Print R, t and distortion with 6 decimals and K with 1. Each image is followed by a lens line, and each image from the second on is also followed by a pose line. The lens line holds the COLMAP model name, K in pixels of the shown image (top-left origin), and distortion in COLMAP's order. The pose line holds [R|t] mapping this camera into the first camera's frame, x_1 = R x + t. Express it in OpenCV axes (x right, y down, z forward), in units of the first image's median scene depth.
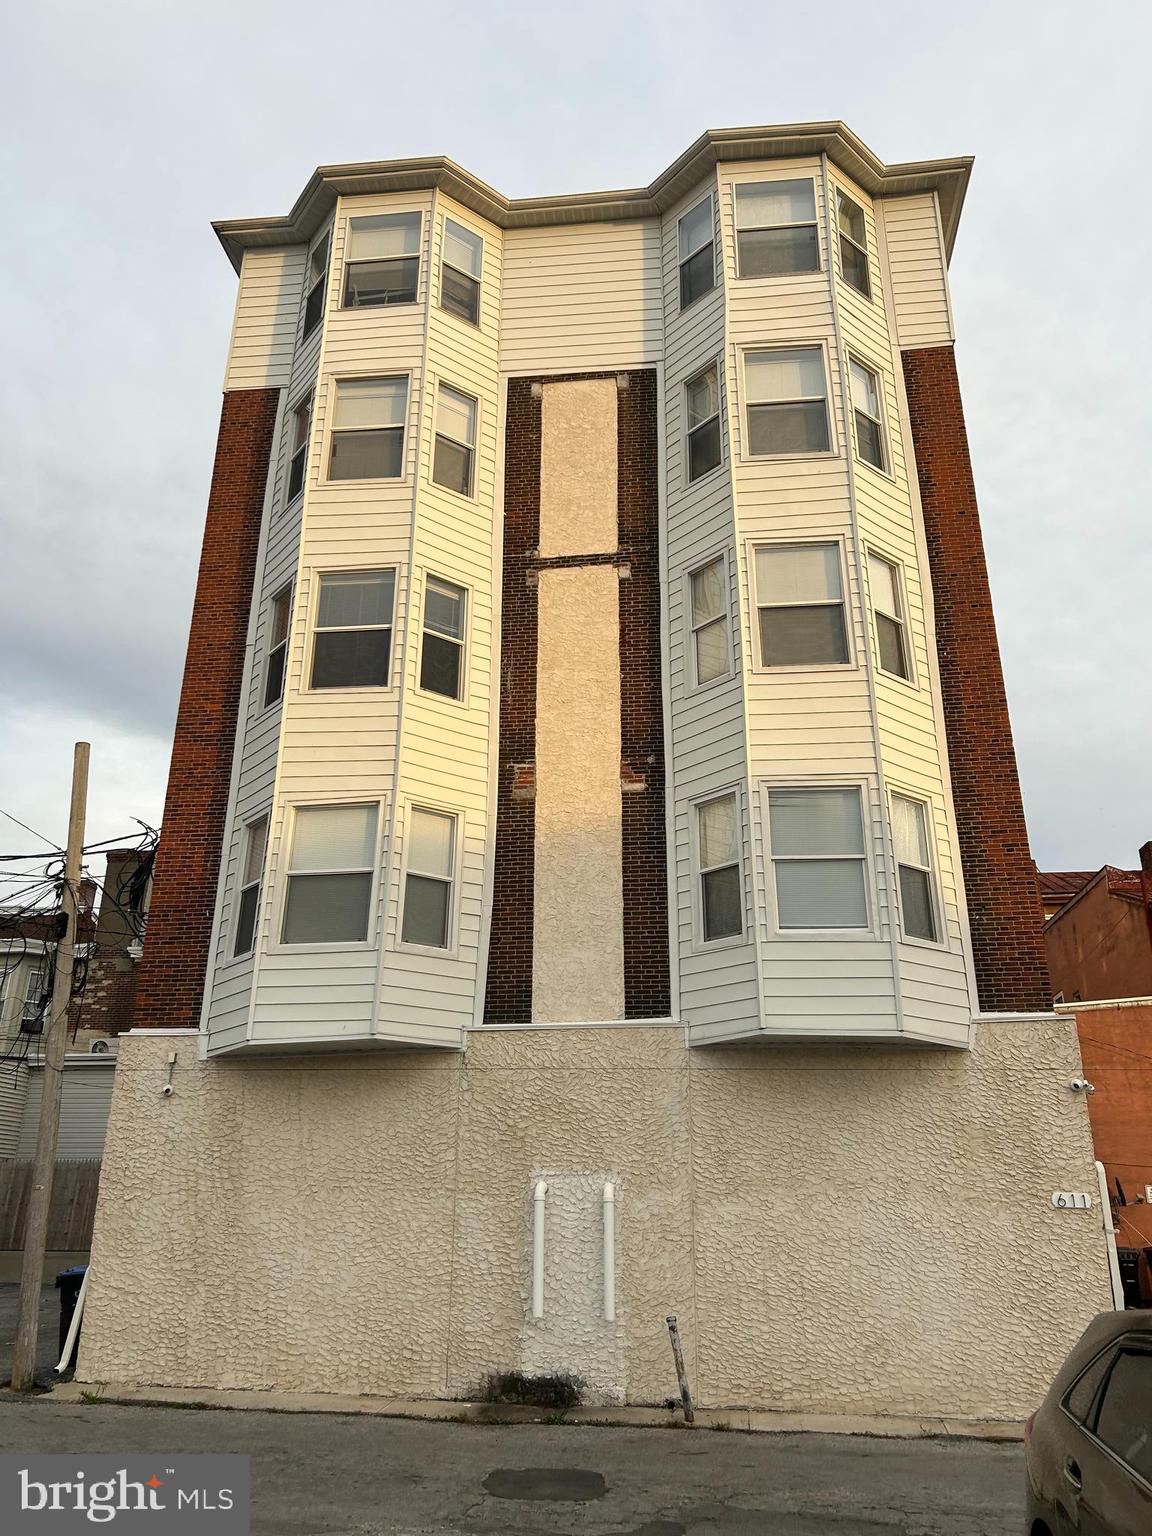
lens RADIAL K [[1149.3, 0, 570.5], [0, 1149.3, 762.9], [0, 0, 1]] dist [0.054363, -0.055881]
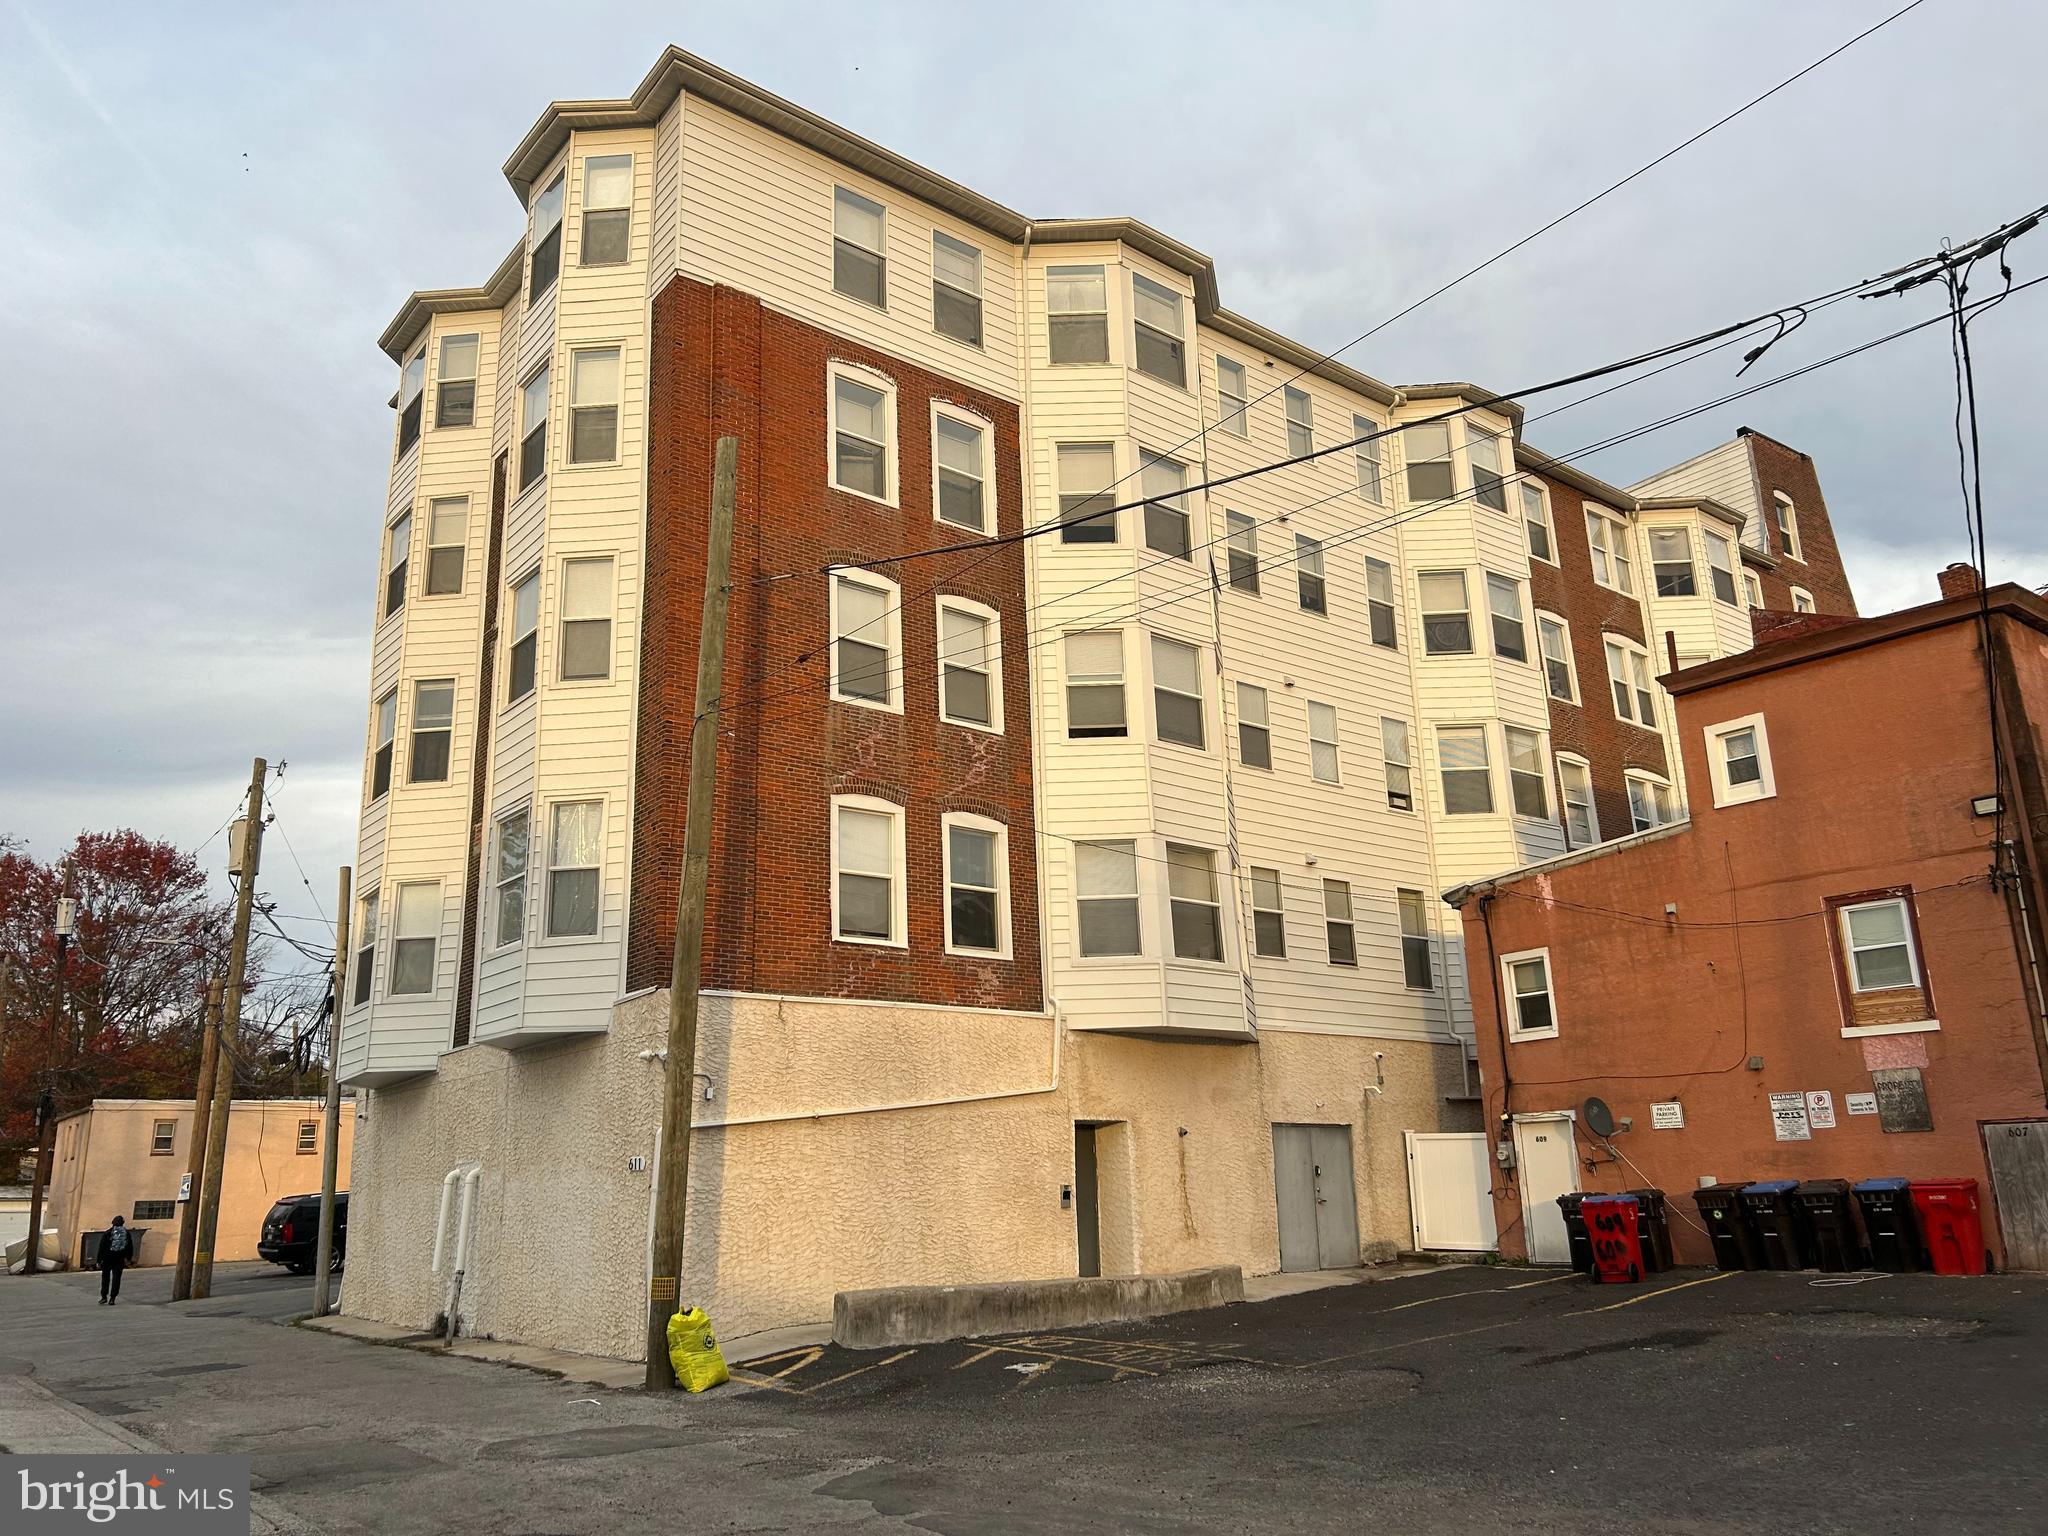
lens RADIAL K [[1532.4, 0, 1013.4], [0, 1532.4, 765.5], [0, 0, 1]] dist [0.054363, -0.055881]
pose [[0.707659, -0.222218, -0.670699, 1.392138], [0.290875, 0.956708, -0.010075, 0.117466], [0.643902, -0.187960, 0.741661, 0.200366]]
